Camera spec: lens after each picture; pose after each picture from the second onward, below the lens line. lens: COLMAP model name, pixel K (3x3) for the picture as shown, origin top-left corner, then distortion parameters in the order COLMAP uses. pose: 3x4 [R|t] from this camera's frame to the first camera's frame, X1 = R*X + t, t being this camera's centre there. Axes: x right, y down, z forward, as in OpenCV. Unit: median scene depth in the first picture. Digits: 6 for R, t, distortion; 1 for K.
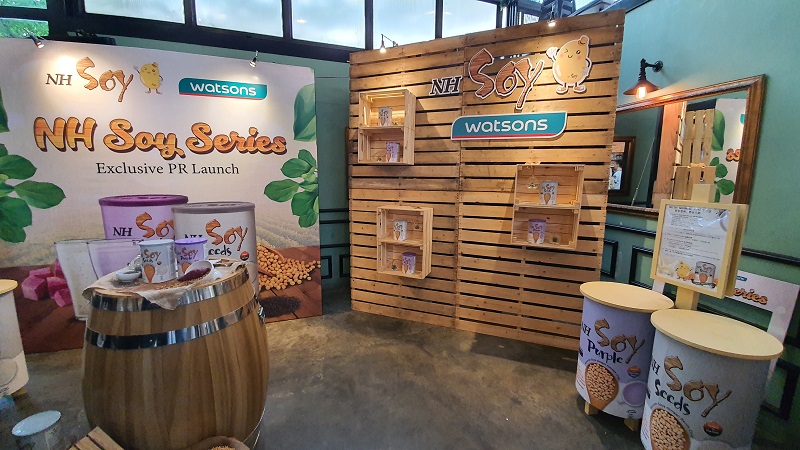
lens RADIAL K [[321.0, 0, 400.0], [0, 321.0, 225.0], [0, 0, 1]] dist [-0.014604, -0.000079]
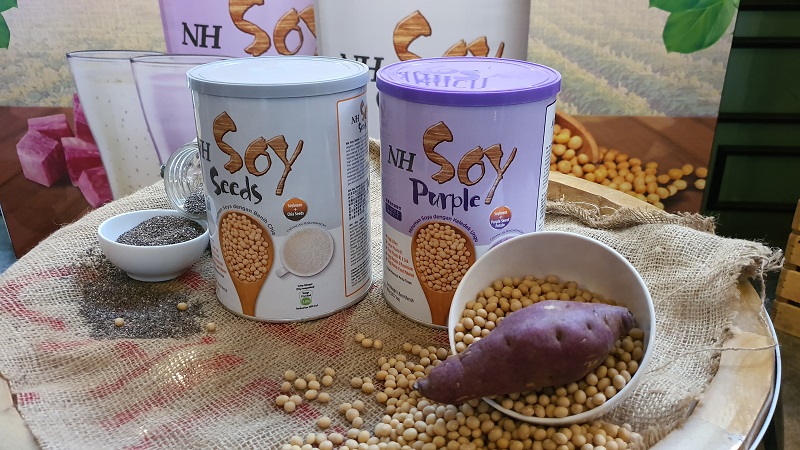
lens RADIAL K [[637.6, 0, 400.0], [0, 637.6, 225.0], [0, 0, 1]] dist [0.047791, -0.104944]
pose [[0.892726, 0.169456, -0.417523, -0.302133], [-0.057504, 0.961860, 0.267429, 0.020449], [0.446916, -0.214732, 0.868421, 0.391082]]
